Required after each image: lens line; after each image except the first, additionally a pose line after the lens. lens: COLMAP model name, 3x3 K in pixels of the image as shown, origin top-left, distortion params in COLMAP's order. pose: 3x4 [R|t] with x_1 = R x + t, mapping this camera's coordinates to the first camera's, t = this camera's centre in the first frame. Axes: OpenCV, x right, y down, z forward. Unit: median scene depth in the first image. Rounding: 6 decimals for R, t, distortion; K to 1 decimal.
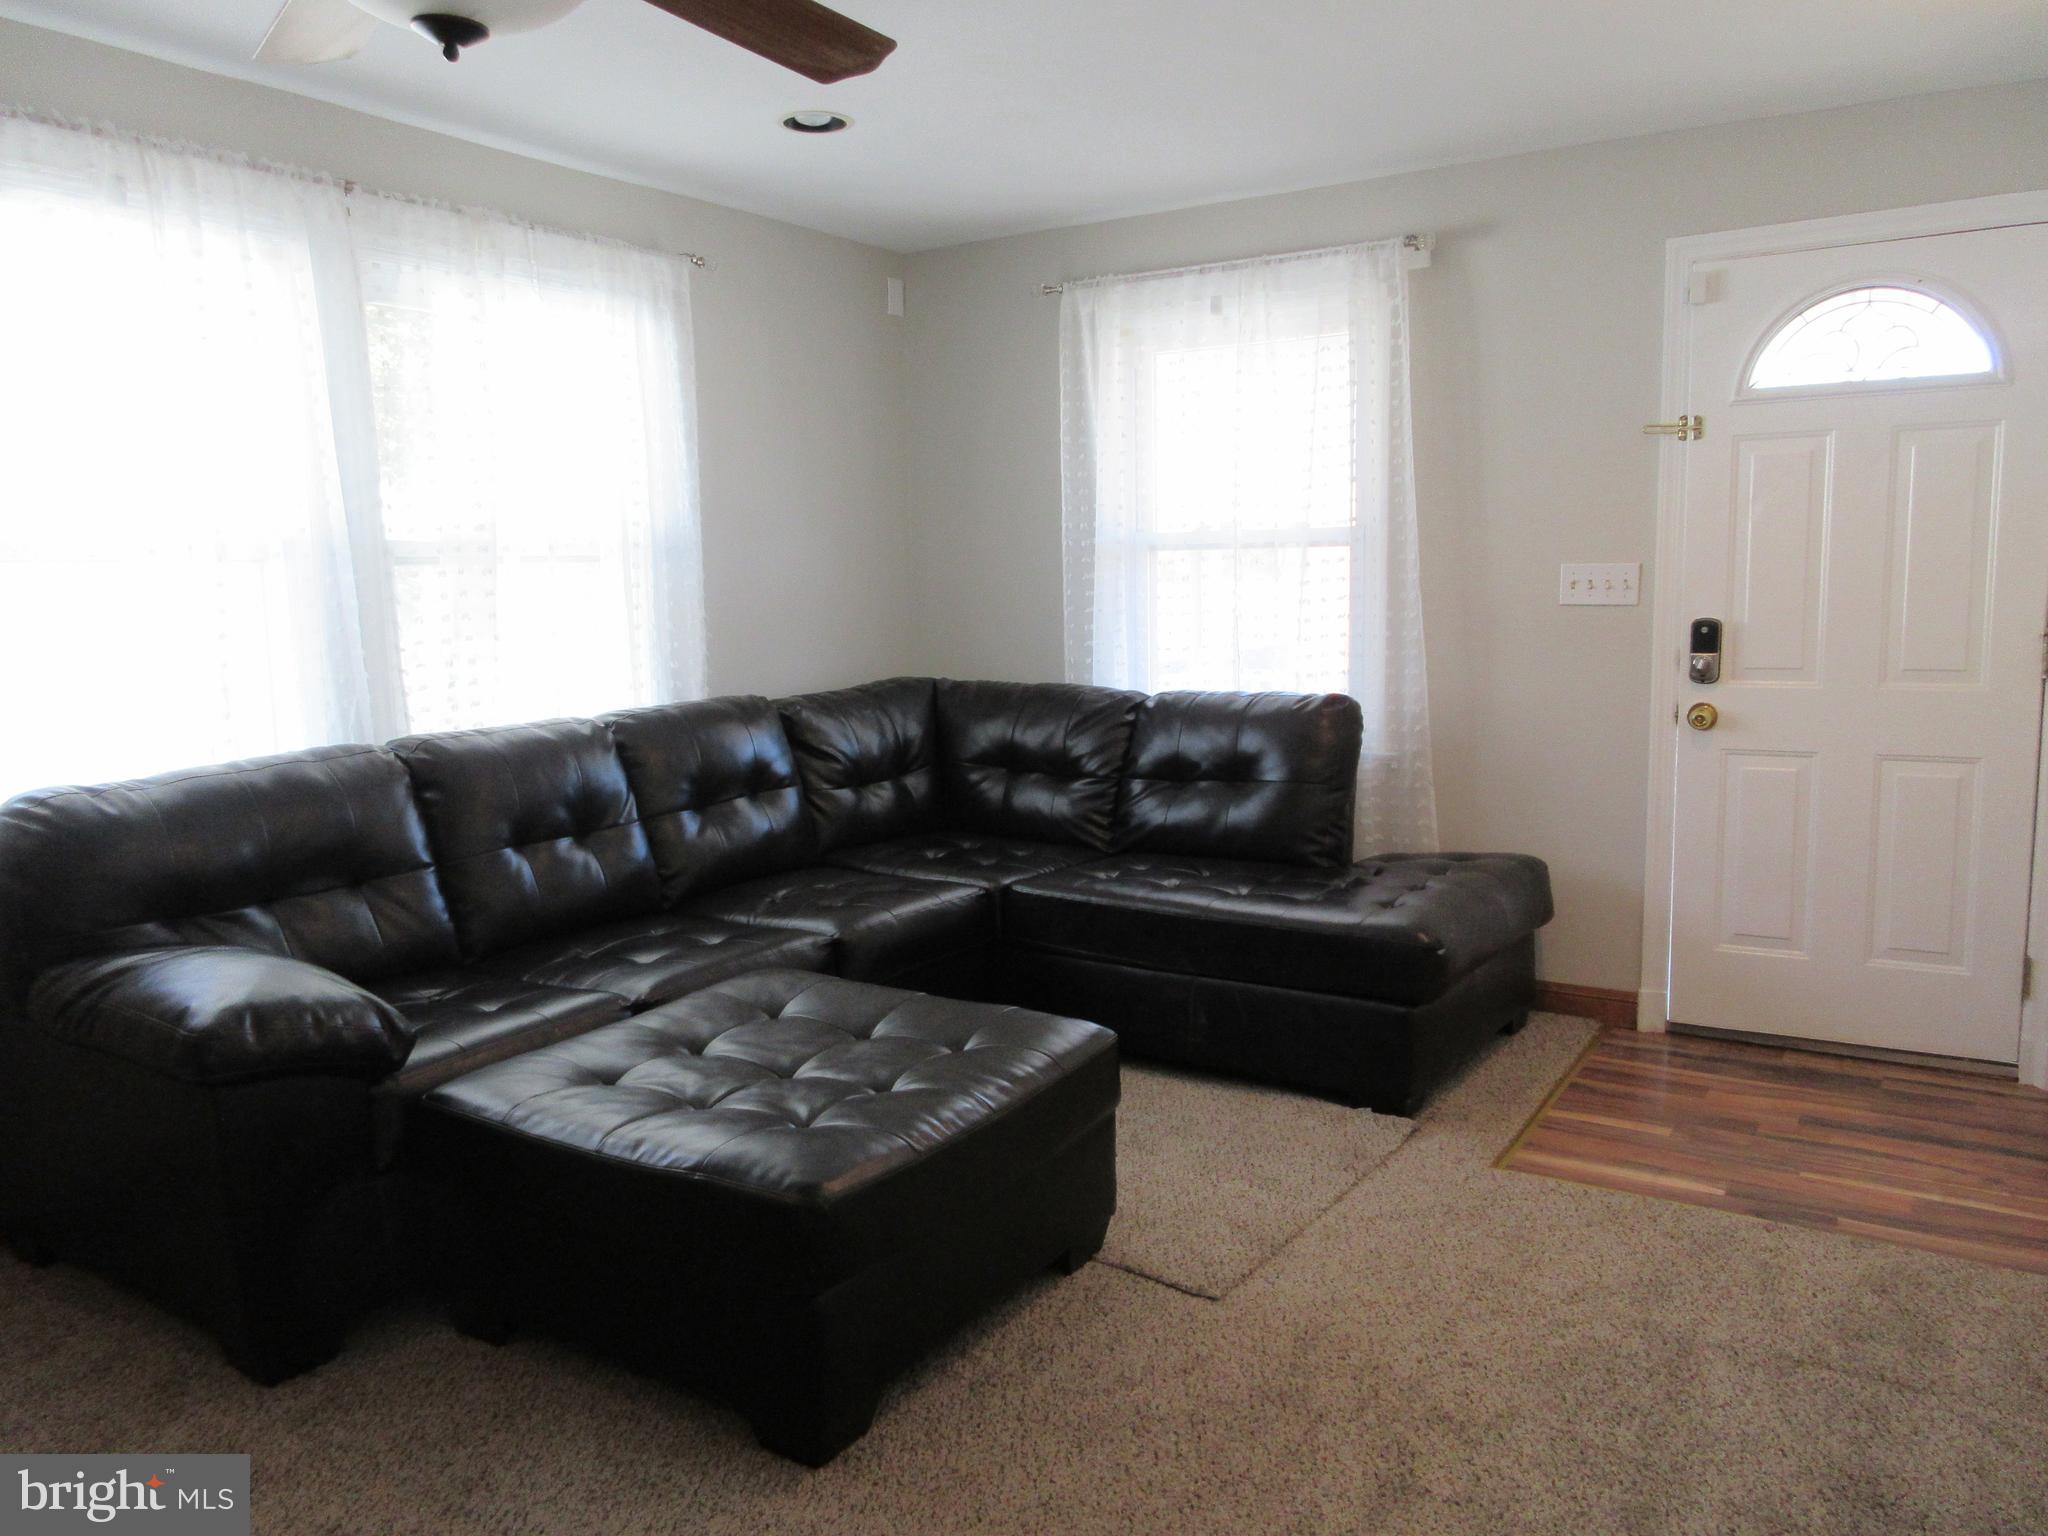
lens RADIAL K [[1520.3, 0, 1021.4], [0, 1520.3, 767.7], [0, 0, 1]] dist [-0.004108, 0.006926]
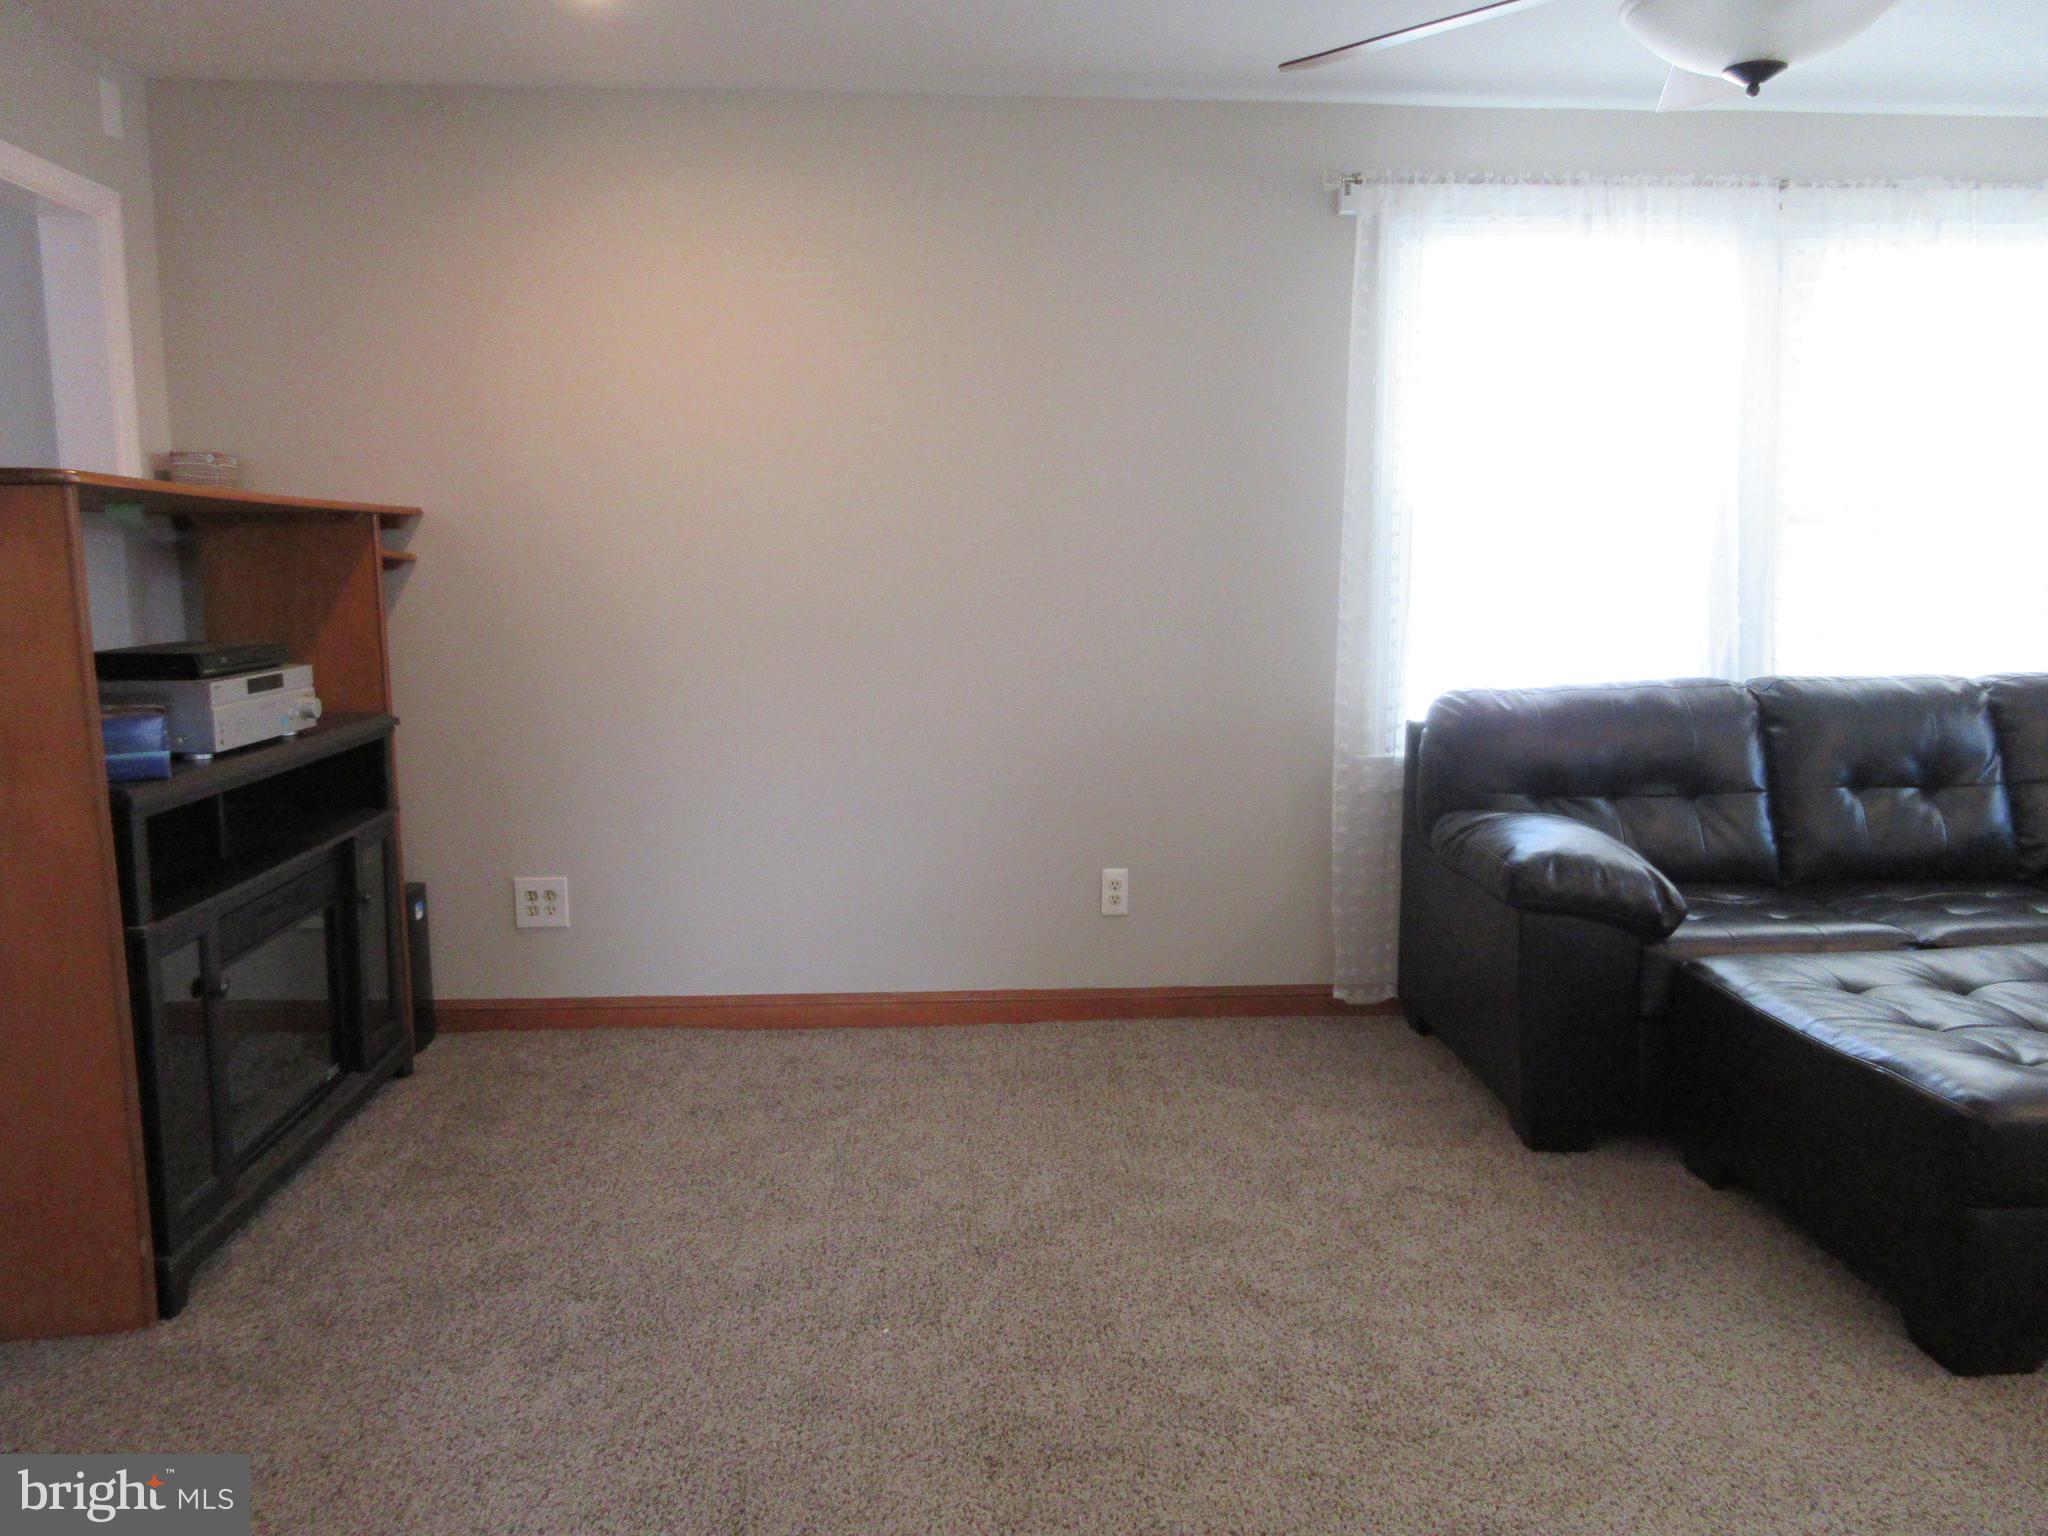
lens RADIAL K [[1520.3, 0, 1023.3], [0, 1520.3, 767.3], [0, 0, 1]] dist [-0.004108, 0.006926]
pose [[0.591305, 0.120789, -0.797351, 0.177697], [-0.111459, 0.991471, 0.067539, 0.032387], [0.798708, 0.048936, 0.599725, -0.103574]]
